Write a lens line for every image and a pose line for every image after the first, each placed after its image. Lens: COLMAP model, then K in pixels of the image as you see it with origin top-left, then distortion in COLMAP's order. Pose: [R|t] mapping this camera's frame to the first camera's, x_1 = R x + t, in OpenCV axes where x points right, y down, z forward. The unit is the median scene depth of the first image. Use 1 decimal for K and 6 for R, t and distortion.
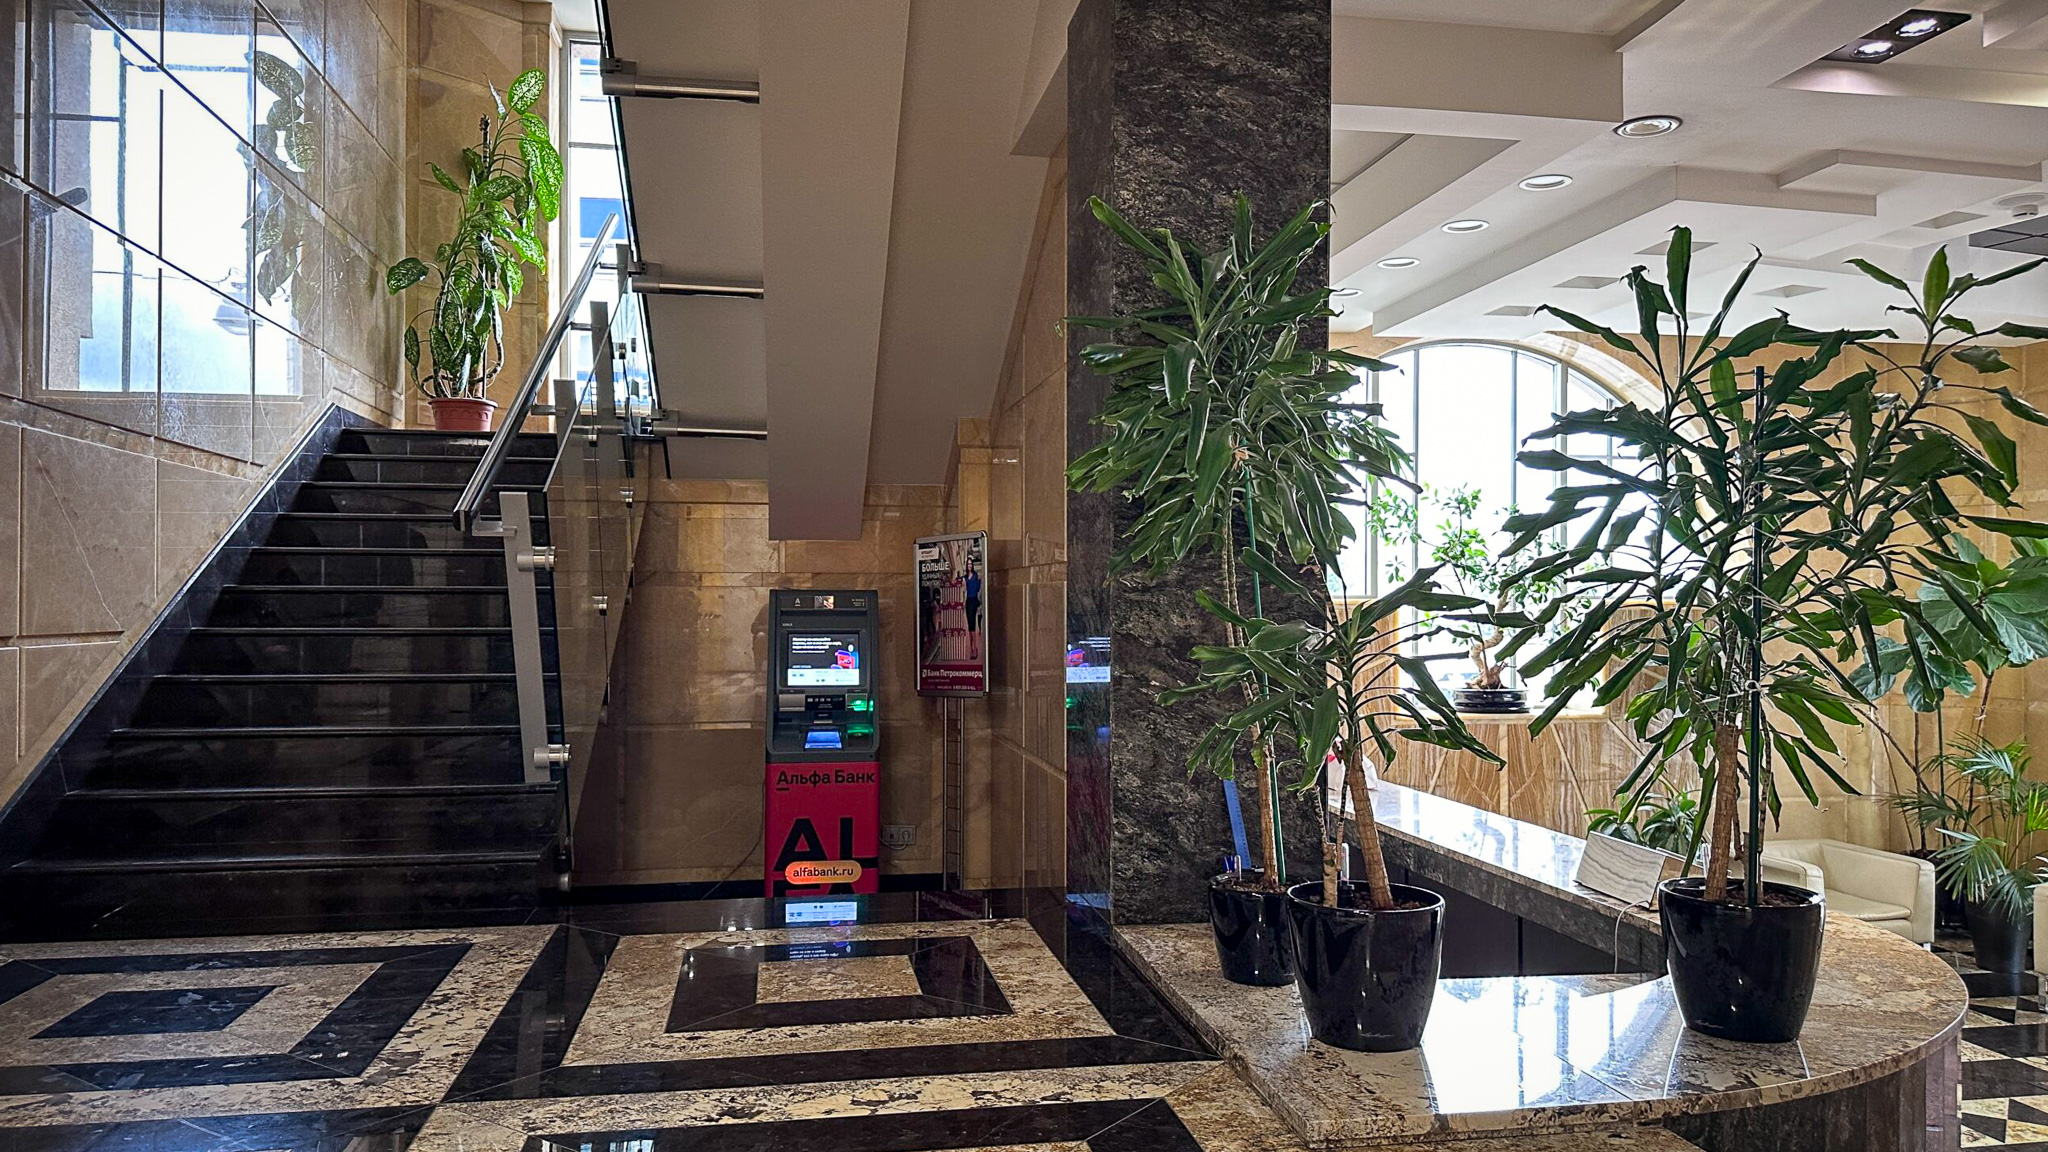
lens RADIAL K [[1439.7, 0, 1013.9], [0, 1439.7, 592.8], [0, 0, 1]] dist [0.049060, -0.074856]
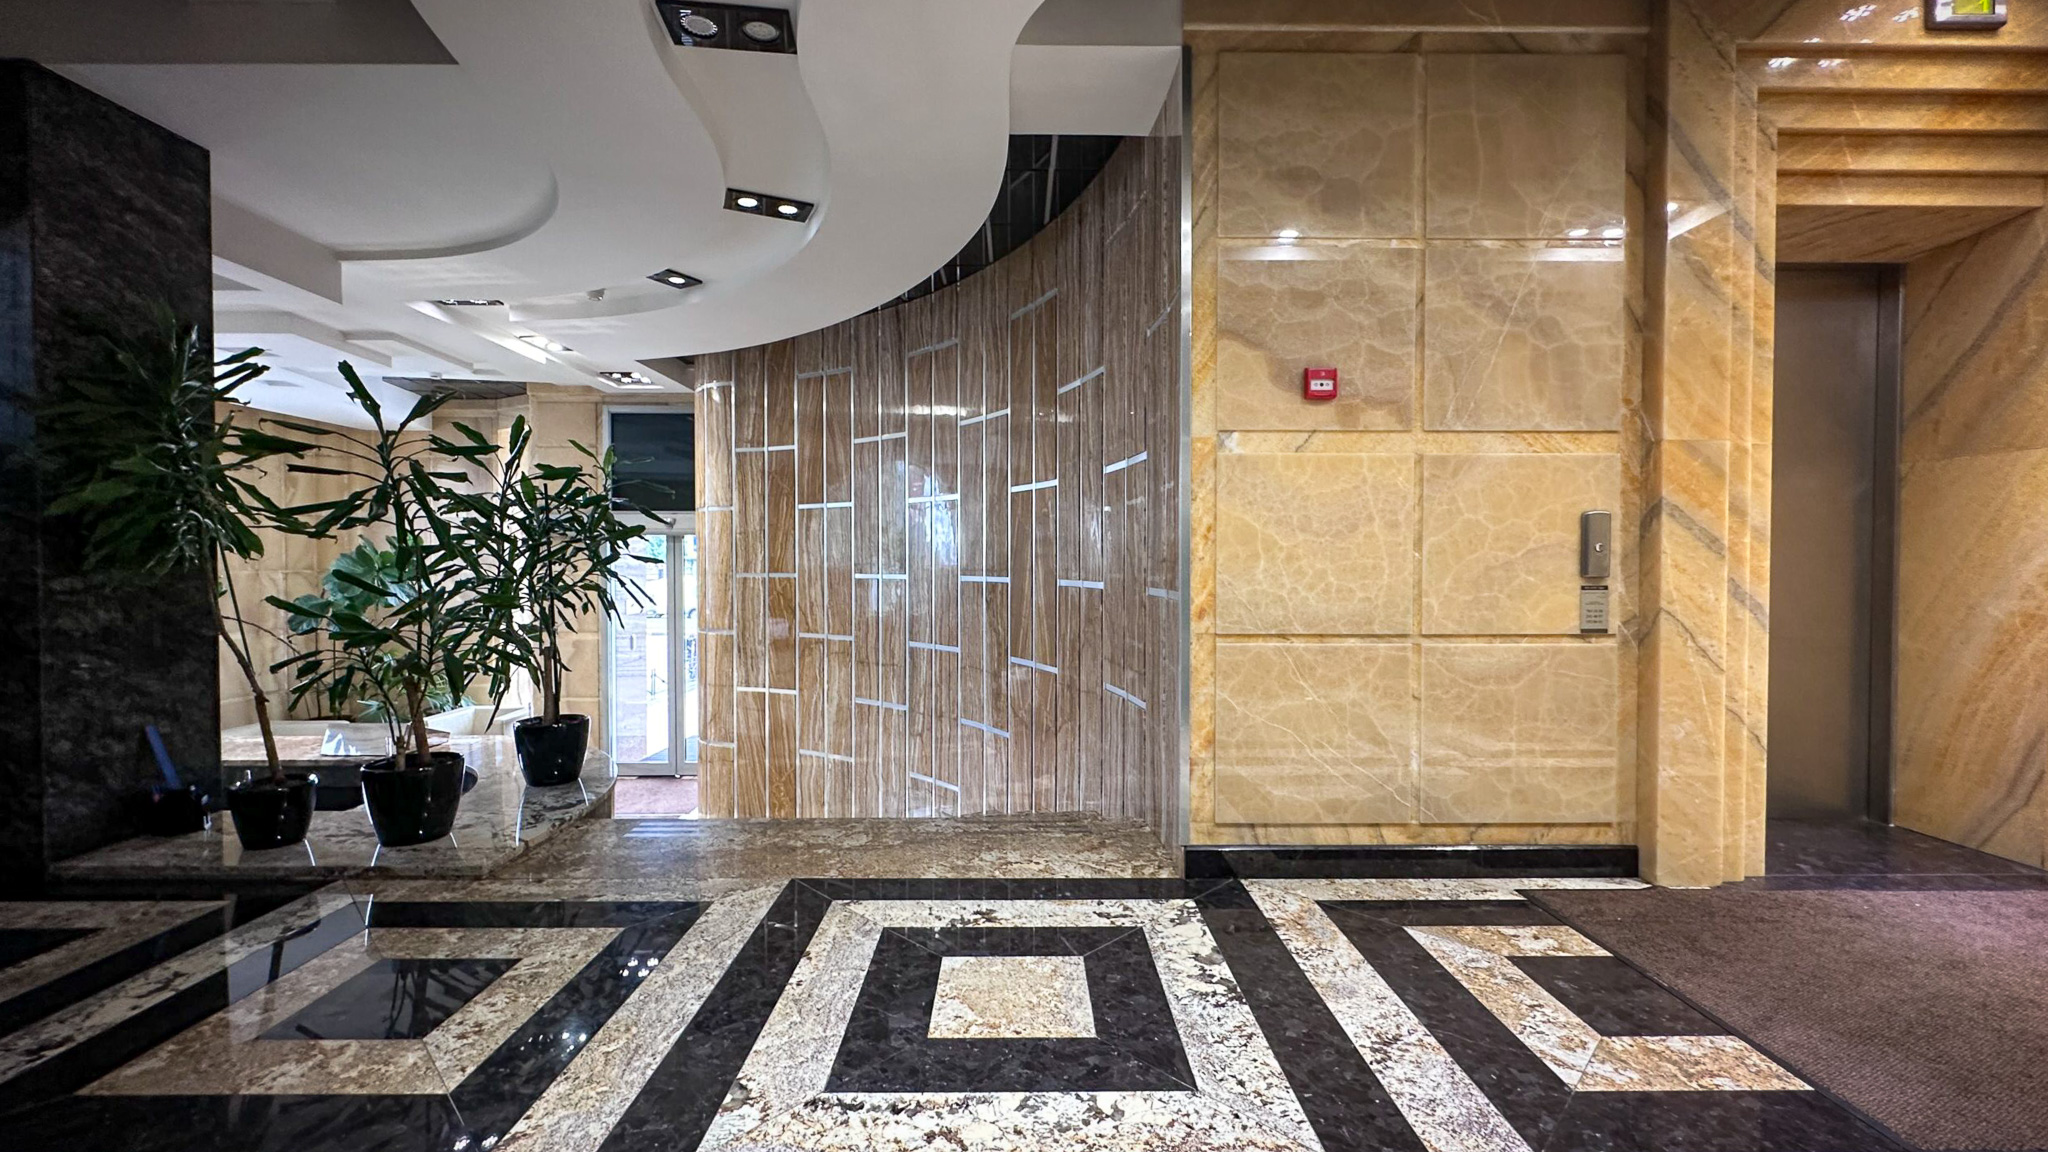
lens RADIAL K [[834.3, 0, 1024.9], [0, 834.3, 568.7], [0, 0, 1]] dist [-0.003321, 0.000645]
pose [[0.150612, -0.011416, 0.988527, -0.630935], [-0.007551, 0.999891, 0.012698, -0.048276], [-0.988564, -0.009377, 0.150509, 0.085070]]
